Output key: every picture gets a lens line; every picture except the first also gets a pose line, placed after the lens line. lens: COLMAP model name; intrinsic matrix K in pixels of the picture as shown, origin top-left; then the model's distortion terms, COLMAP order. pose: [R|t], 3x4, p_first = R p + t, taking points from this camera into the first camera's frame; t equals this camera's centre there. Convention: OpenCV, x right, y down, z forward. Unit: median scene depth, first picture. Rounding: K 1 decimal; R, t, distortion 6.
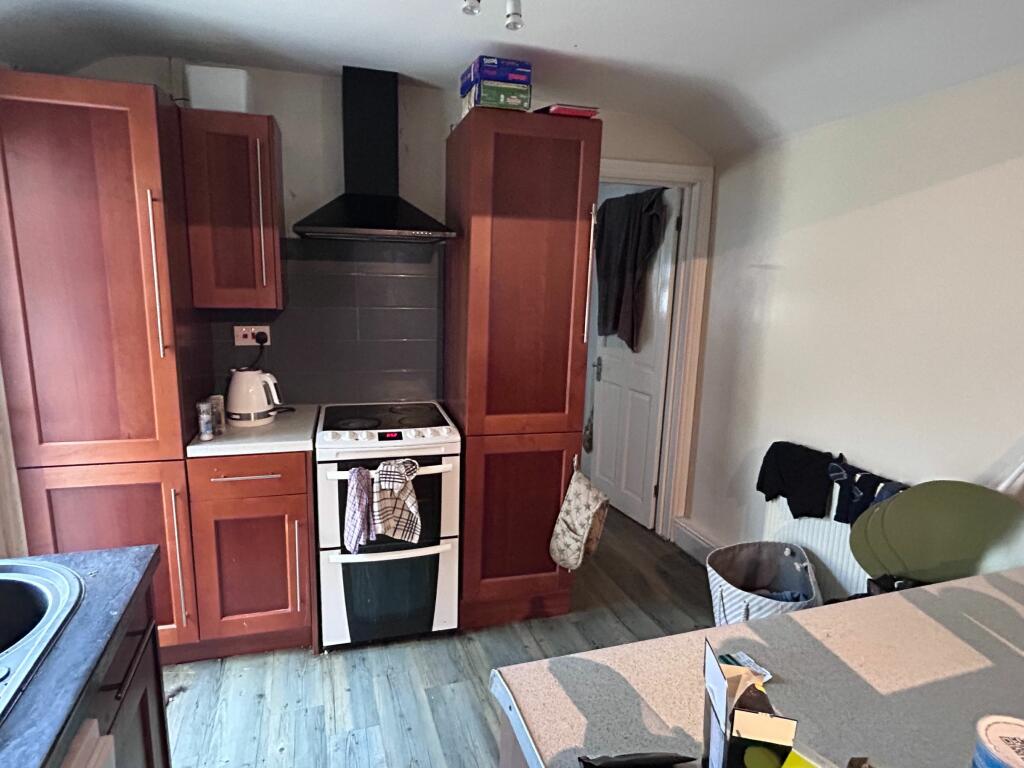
lens RADIAL K [[606.1, 0, 512.7], [0, 606.1, 383.1], [0, 0, 1]] dist [-0.005419, 0.000041]
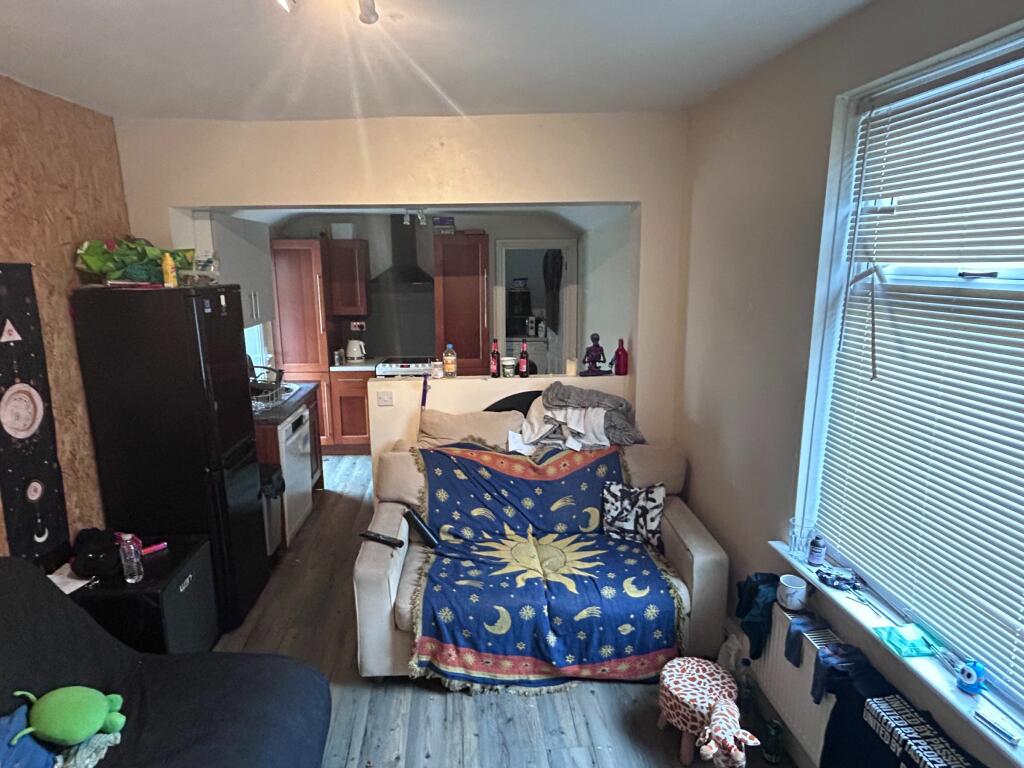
lens RADIAL K [[606.1, 0, 510.4], [0, 606.1, 387.8], [0, 0, 1]] dist [-0.005419, 0.000041]
pose [[0.970891, 0.017376, -0.238891, 0.827648], [-0.014383, 0.999795, 0.014267, 0.138711], [0.239089, -0.010416, 0.970942, -1.330340]]
